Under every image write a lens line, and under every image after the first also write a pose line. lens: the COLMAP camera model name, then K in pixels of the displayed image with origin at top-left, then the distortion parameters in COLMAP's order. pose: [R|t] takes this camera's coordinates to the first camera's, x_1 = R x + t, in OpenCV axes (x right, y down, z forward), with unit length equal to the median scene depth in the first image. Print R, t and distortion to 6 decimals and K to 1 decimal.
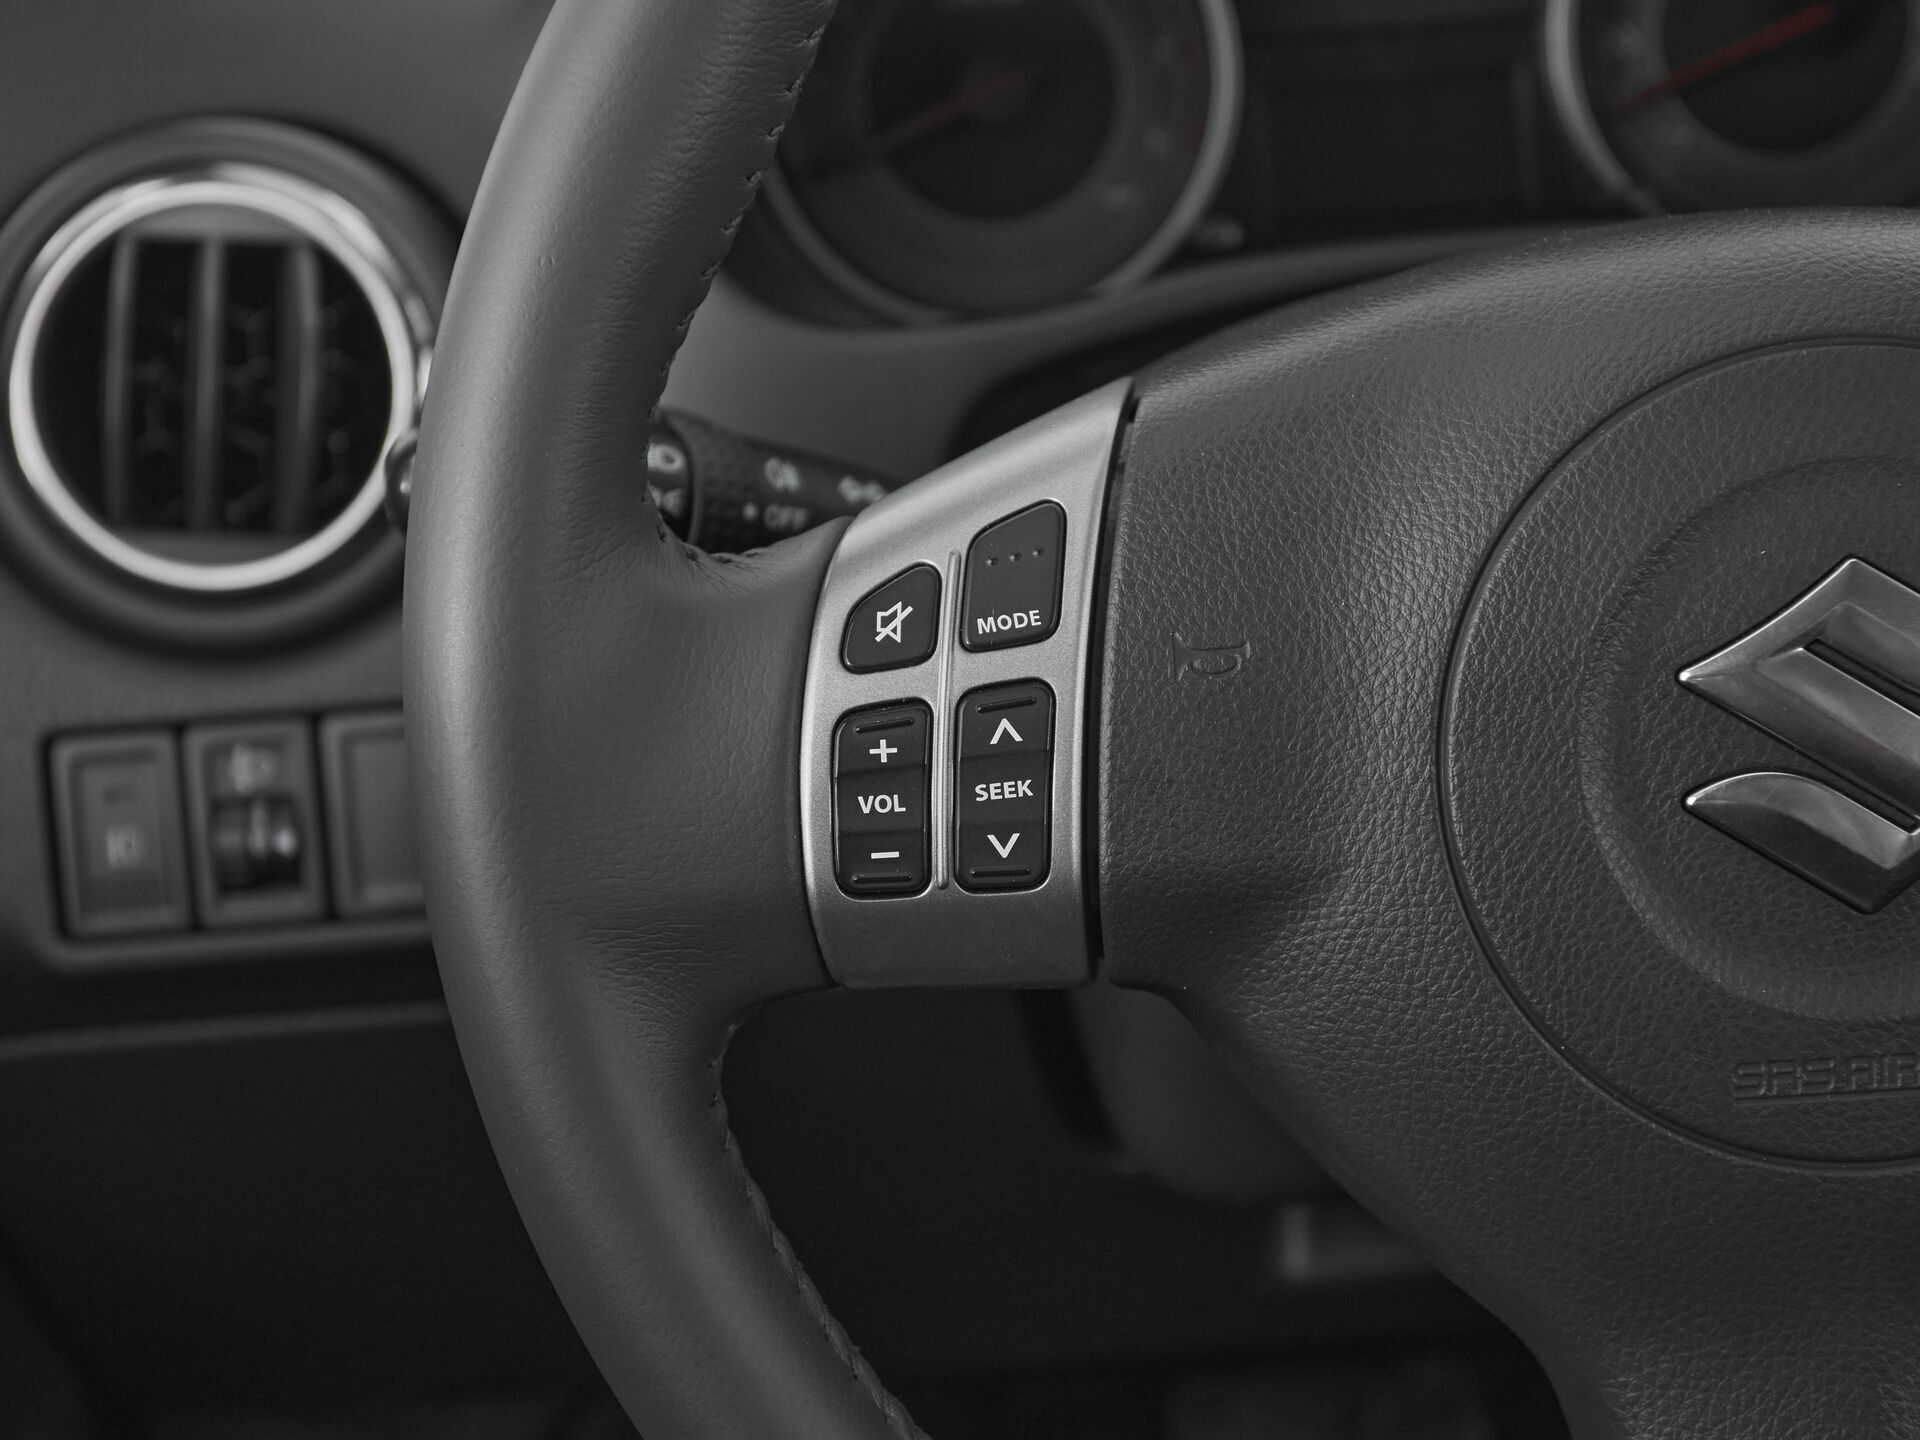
lens RADIAL K [[3149.8, 0, 960.0], [0, 3149.8, 720.0], [0, 0, 1]] dist [-0.020491, 0.012412]
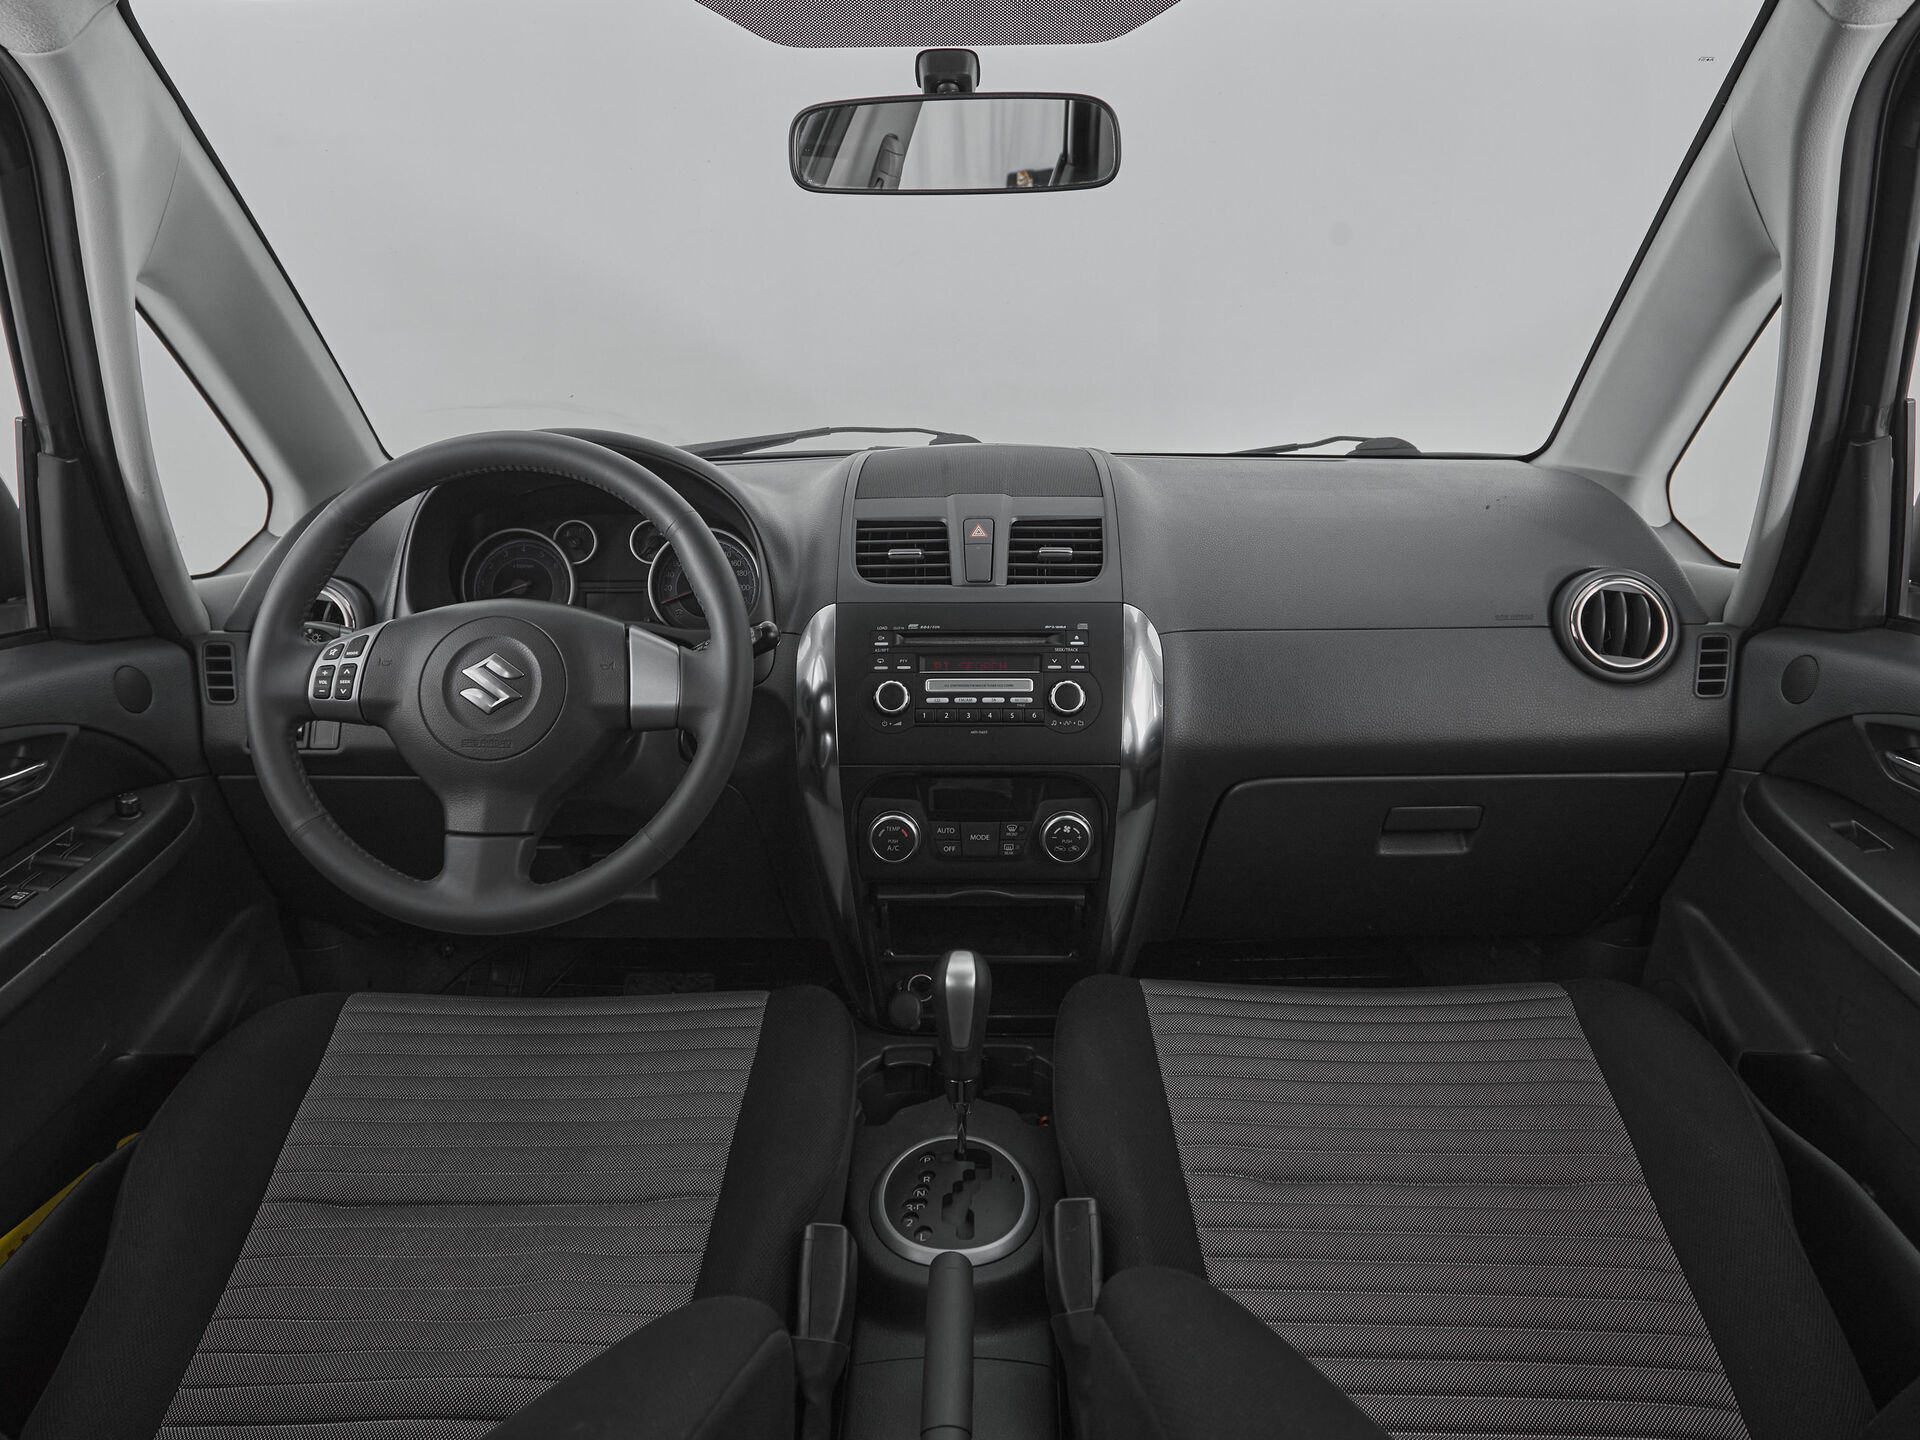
lens RADIAL K [[1402.3, 0, 957.0], [0, 1402.3, 610.9], [0, 0, 1]] dist [0.000445, 0.003321]
pose [[0.995499, 0.077422, -0.054664, 1.211595], [-0.088009, 0.969183, -0.230083, 0.374285], [0.035166, 0.233858, 0.971635, -1.421346]]
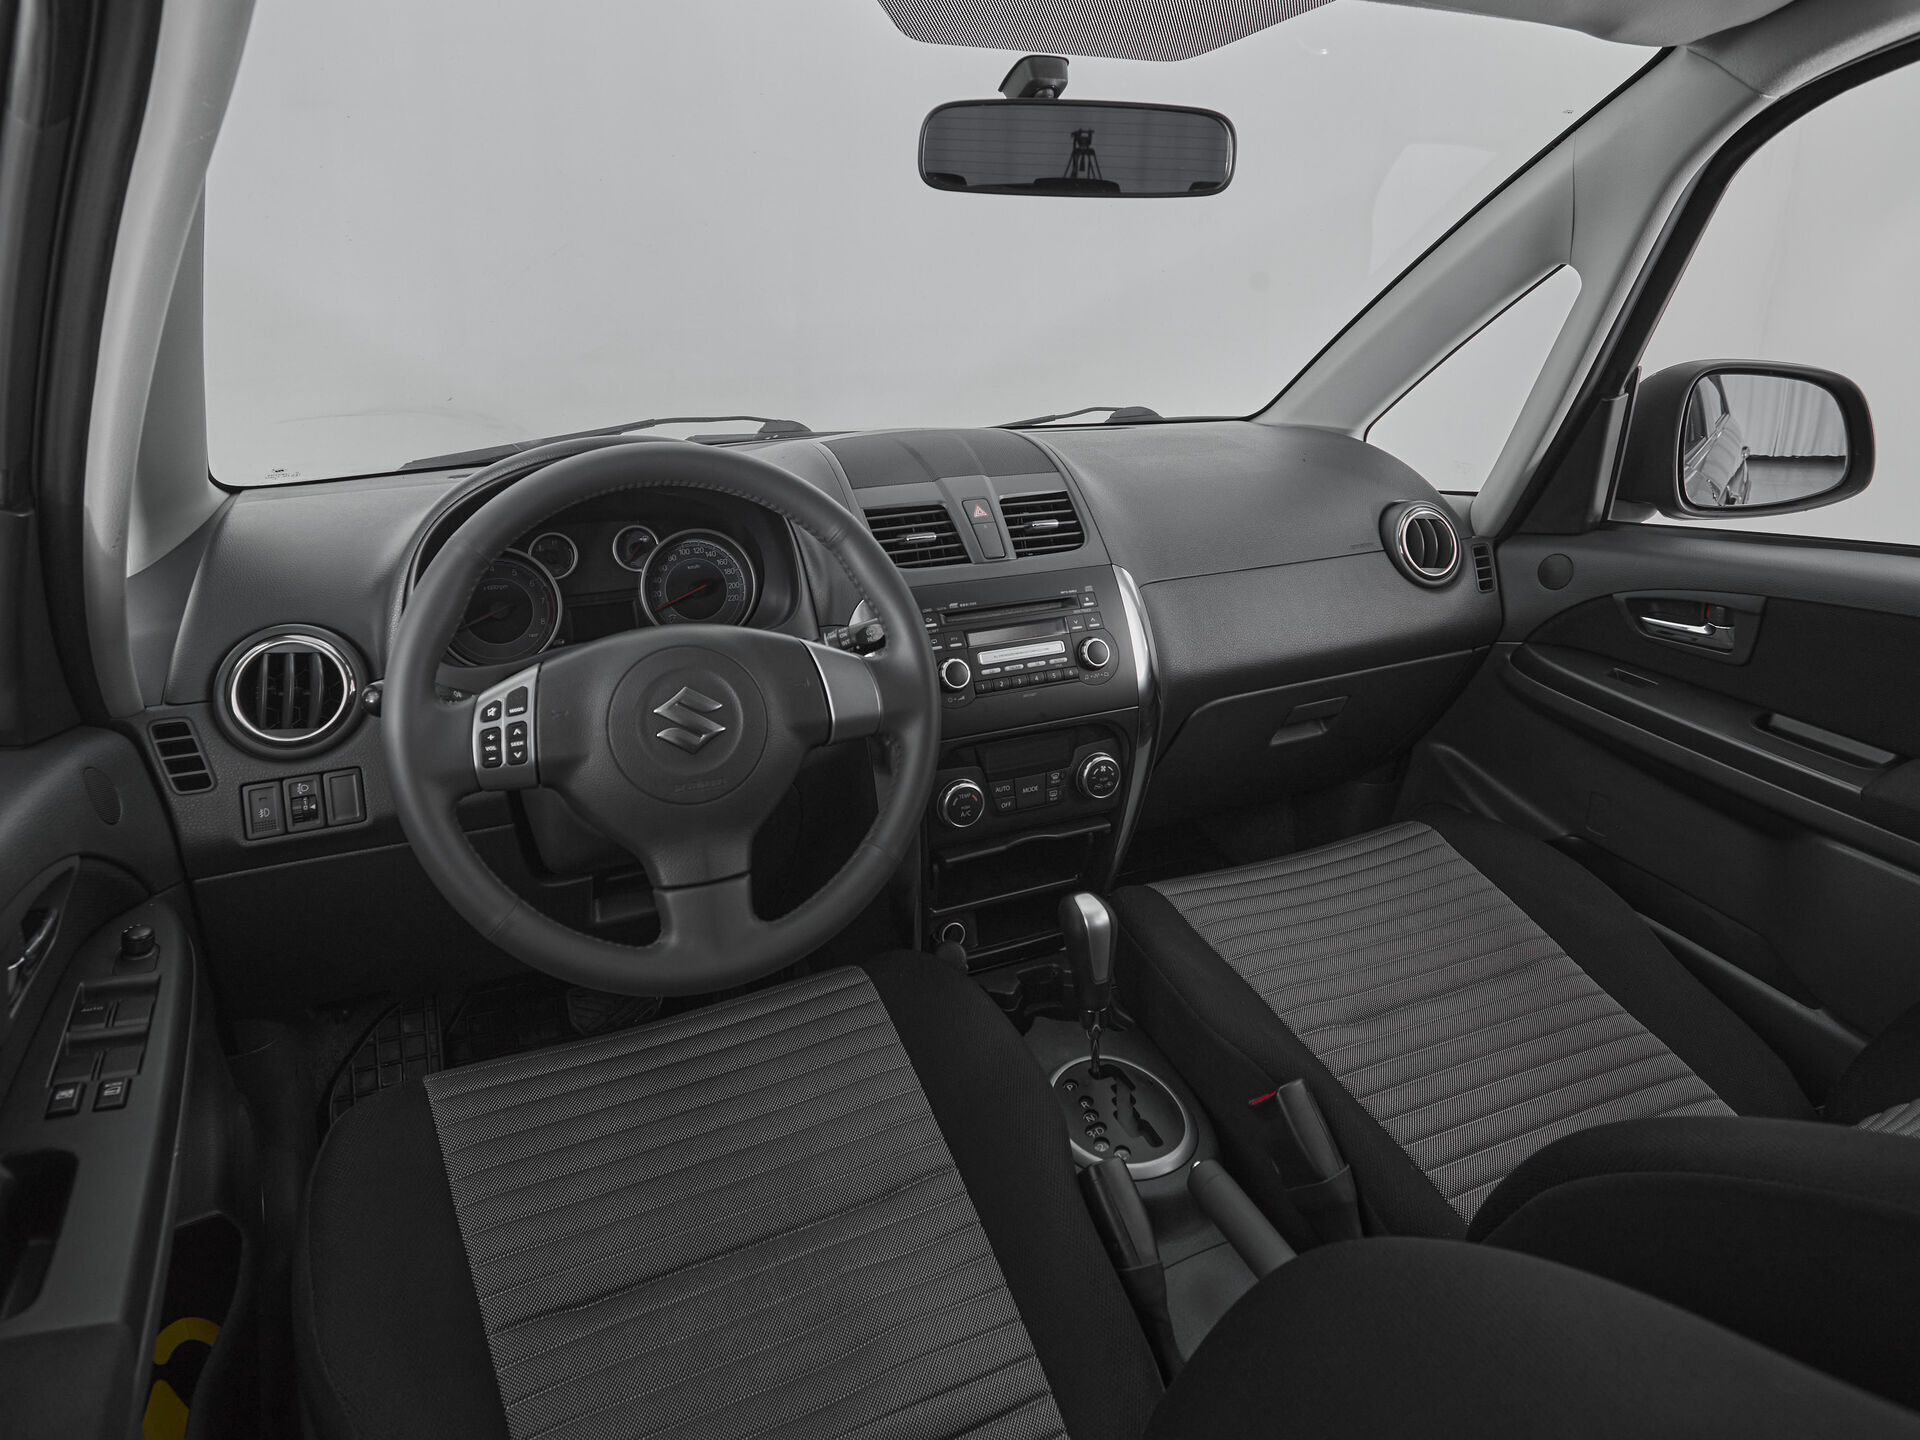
lens RADIAL K [[1184.4, 0, 936.5], [0, 1184.4, 611.2], [0, 0, 1]] dist [0.002254, 0.001480]
pose [[0.925906, -0.035565, 0.376075, -0.066815], [0.110079, 0.977753, -0.178553, 0.217381], [-0.361359, 0.206721, 0.909223, -0.946521]]
